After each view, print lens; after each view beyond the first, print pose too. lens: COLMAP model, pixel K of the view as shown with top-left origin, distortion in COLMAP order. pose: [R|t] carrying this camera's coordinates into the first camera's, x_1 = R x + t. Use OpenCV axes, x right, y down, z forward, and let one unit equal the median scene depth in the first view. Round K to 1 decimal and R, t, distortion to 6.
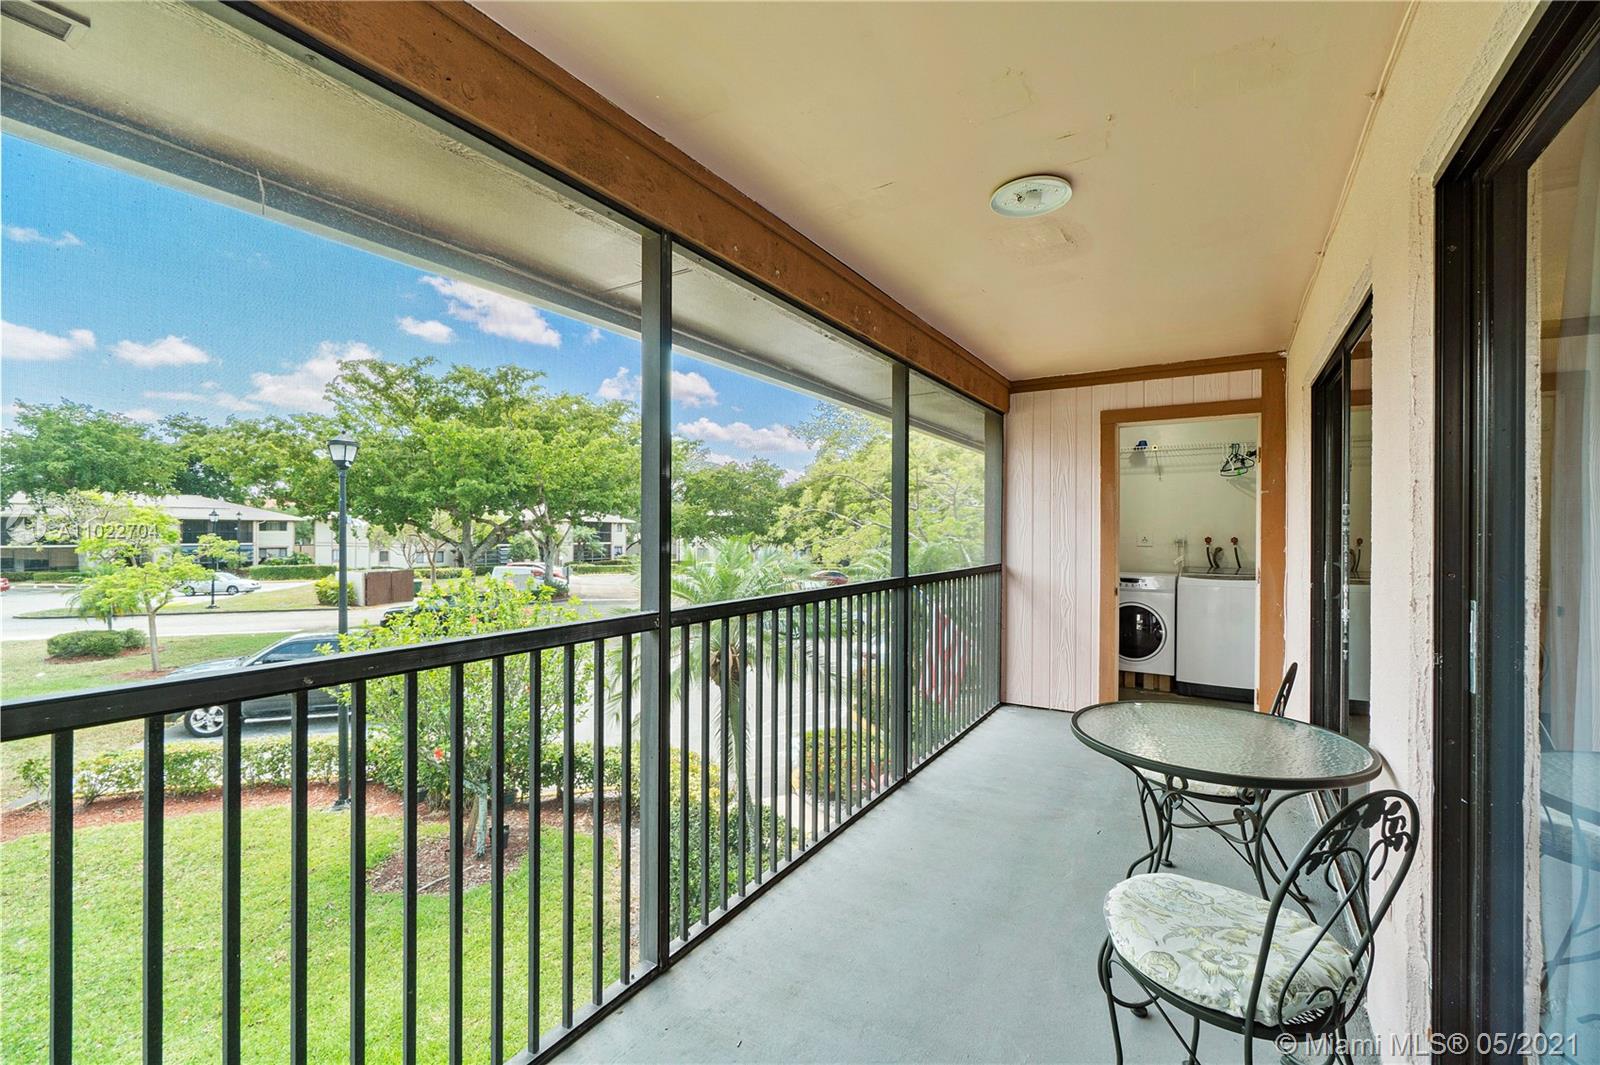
lens RADIAL K [[694.9, 0, 797.6], [0, 694.9, 530.8], [0, 0, 1]] dist [-0.004475, 0.001578]
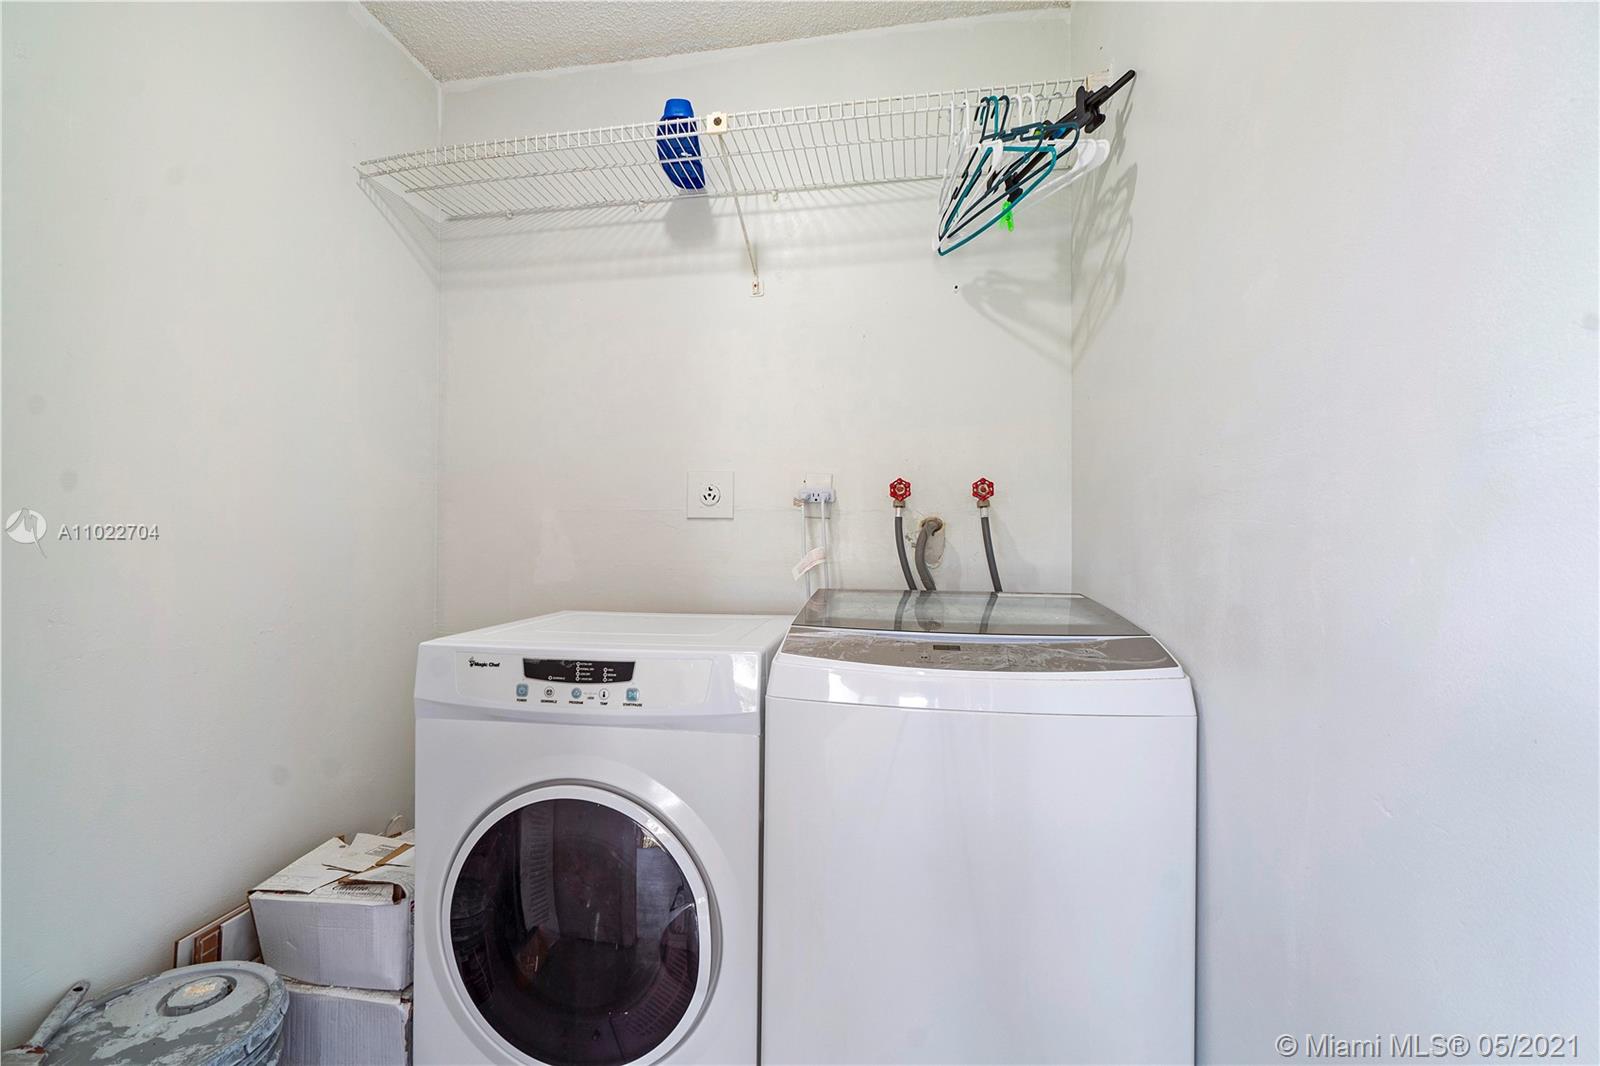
lens RADIAL K [[694.9, 0, 800.9], [0, 694.9, 528.6], [0, 0, 1]] dist [-0.004475, 0.001578]
pose [[0.929092, -0.007172, 0.369780, 0.446620], [0.007787, 0.999970, -0.000172, 0.027778], [-0.369767, 0.003040, 0.929119, 0.747238]]
